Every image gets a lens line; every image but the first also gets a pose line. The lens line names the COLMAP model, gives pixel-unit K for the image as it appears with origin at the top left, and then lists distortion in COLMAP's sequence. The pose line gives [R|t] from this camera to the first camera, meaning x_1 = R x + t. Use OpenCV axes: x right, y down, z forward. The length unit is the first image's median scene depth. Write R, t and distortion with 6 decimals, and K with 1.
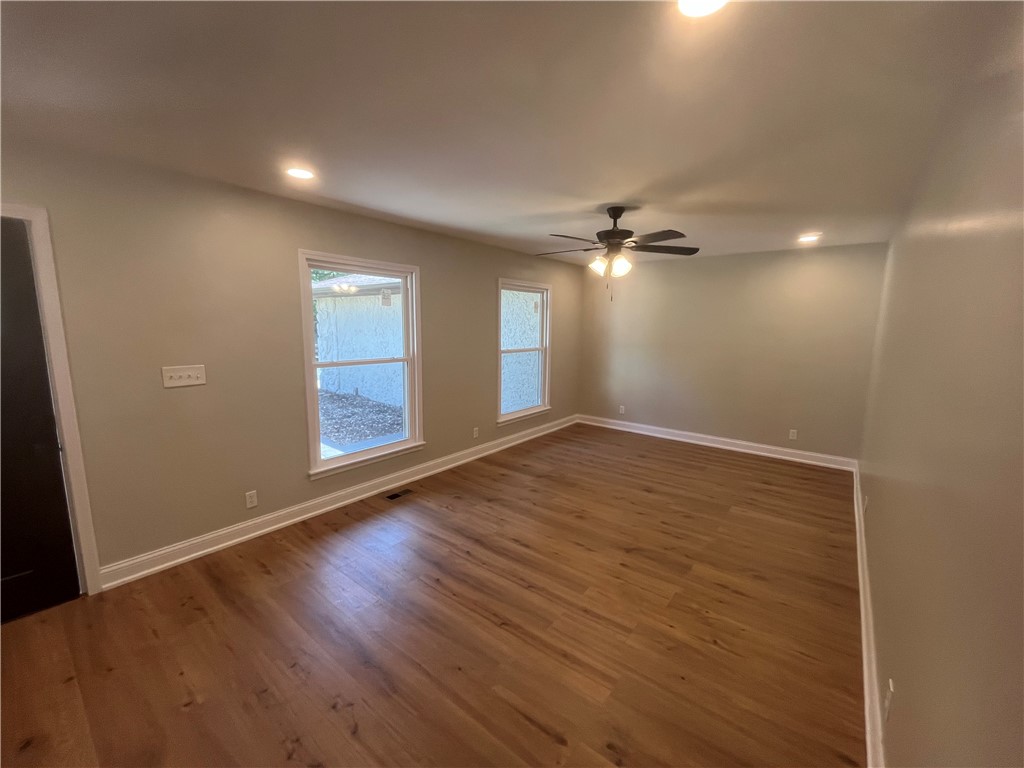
lens RADIAL K [[417.9, 0, 511.1], [0, 417.9, 384.6], [0, 0, 1]] dist [-0.001876, 0.000262]
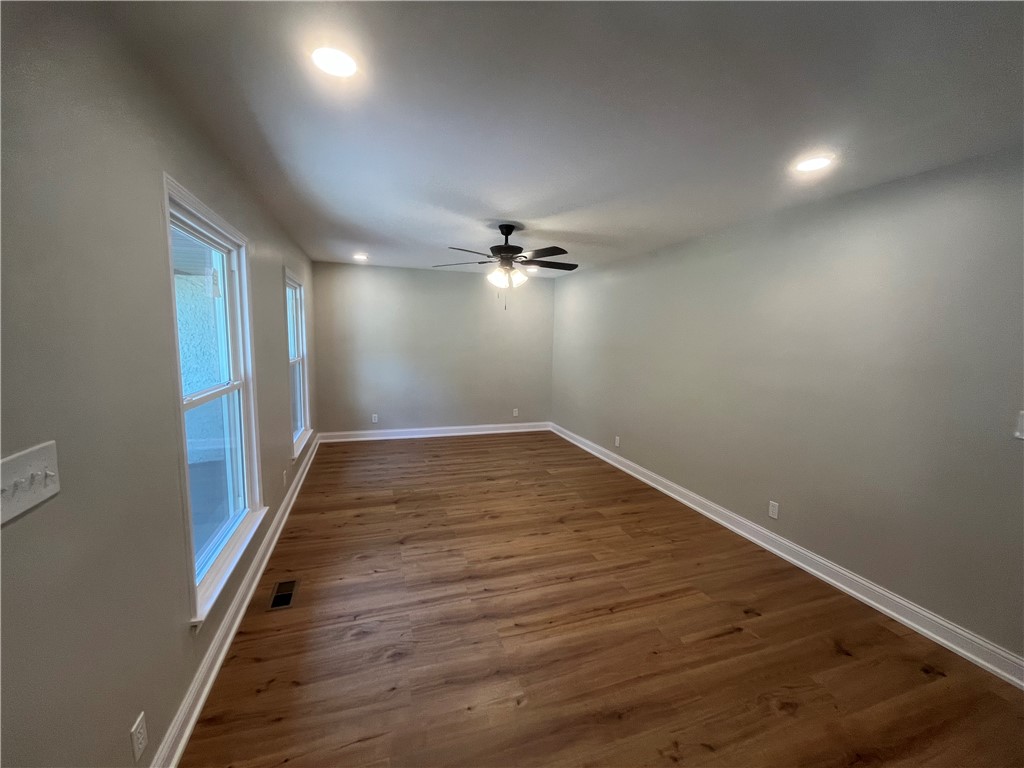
lens RADIAL K [[417.9, 0, 511.1], [0, 417.9, 384.6], [0, 0, 1]] dist [-0.001876, 0.000262]
pose [[0.545894, -0.100805, 0.831768, -0.594529], [0.107931, 0.992925, 0.049501, -0.051420], [-0.830873, 0.062751, 0.552912, 0.346070]]
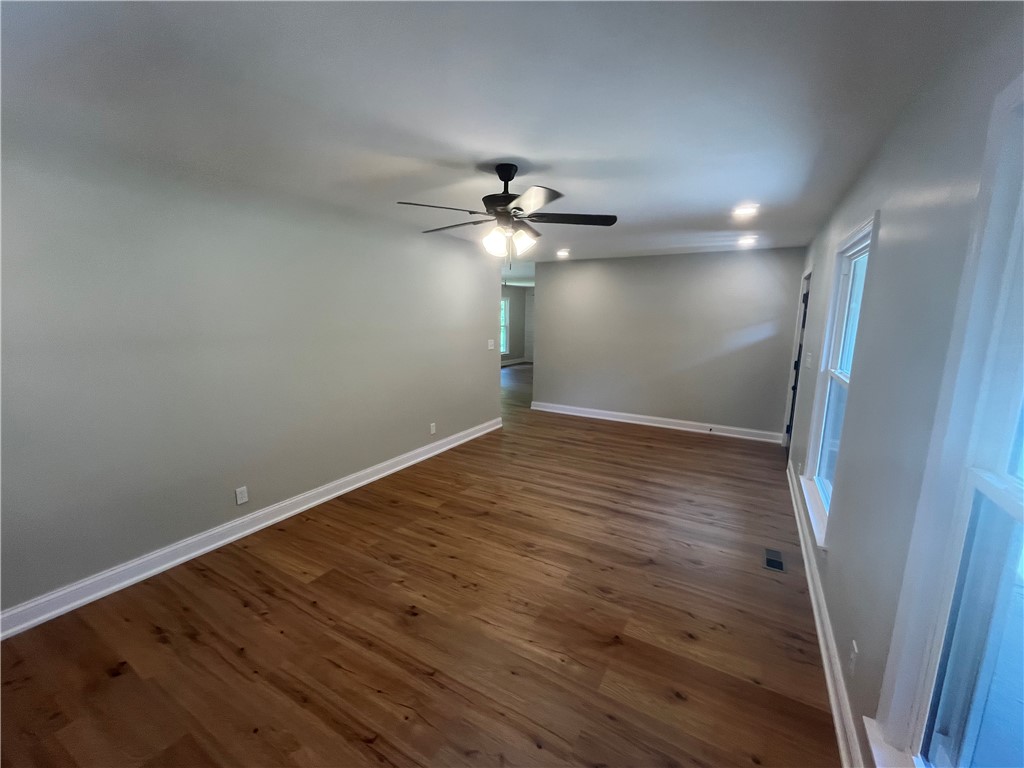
lens RADIAL K [[417.9, 0, 511.1], [0, 417.9, 384.6], [0, 0, 1]] dist [-0.001876, 0.000262]
pose [[-0.989166, 0.000196, -0.146798, 0.301804], [-0.044337, 0.952898, 0.300032, -0.228413], [0.139942, 0.303290, -0.942566, 1.576738]]
